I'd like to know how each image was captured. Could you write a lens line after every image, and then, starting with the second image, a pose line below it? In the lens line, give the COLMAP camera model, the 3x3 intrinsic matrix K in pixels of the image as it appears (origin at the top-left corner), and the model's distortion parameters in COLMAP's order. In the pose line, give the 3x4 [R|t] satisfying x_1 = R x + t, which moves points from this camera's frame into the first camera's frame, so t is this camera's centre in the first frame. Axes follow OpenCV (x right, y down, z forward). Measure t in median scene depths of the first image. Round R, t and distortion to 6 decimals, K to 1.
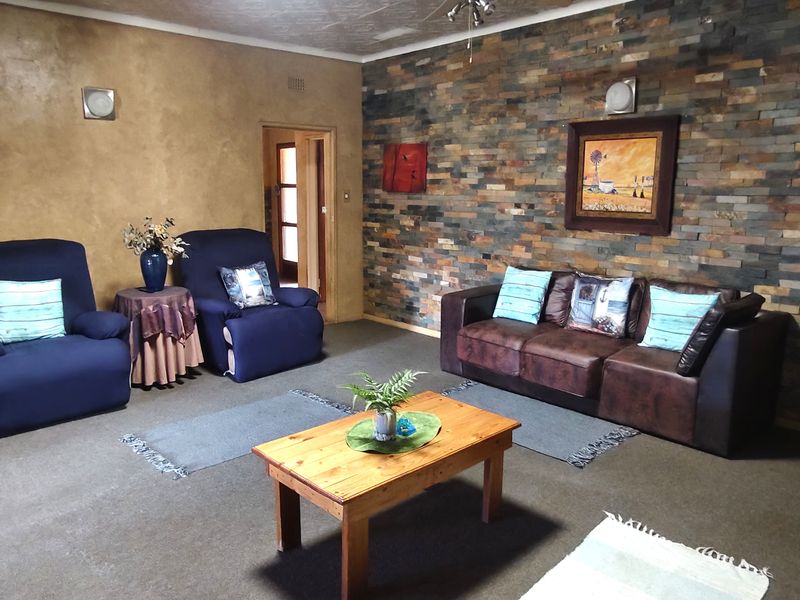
lens RADIAL K [[617.9, 0, 398.1], [0, 617.9, 307.7], [0, 0, 1]] dist [-0.054693, 0.076851]
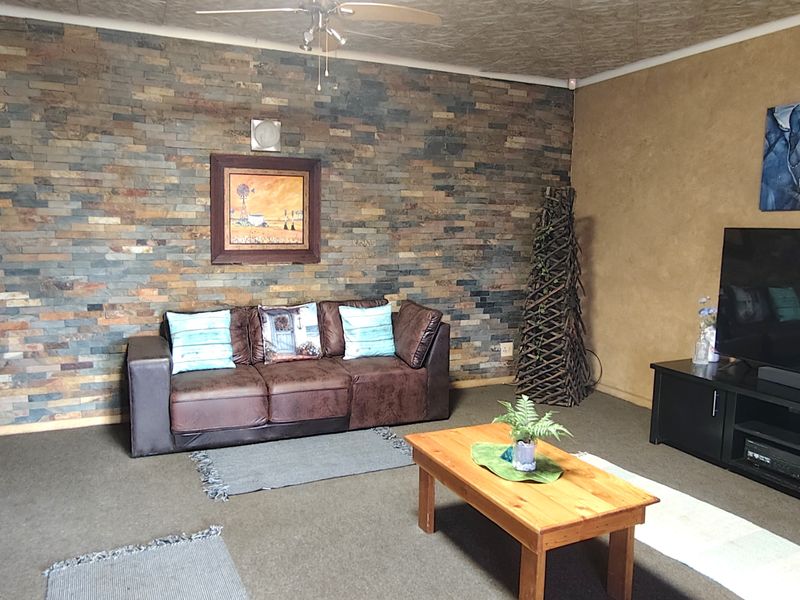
lens RADIAL K [[617.9, 0, 399.1], [0, 617.9, 303.6], [0, 0, 1]] dist [-0.054693, 0.076851]
pose [[0.313532, -0.123516, 0.941510, -0.585789], [0.173572, 0.982254, 0.071060, -0.095096], [-0.933579, 0.141140, 0.329407, 0.474401]]
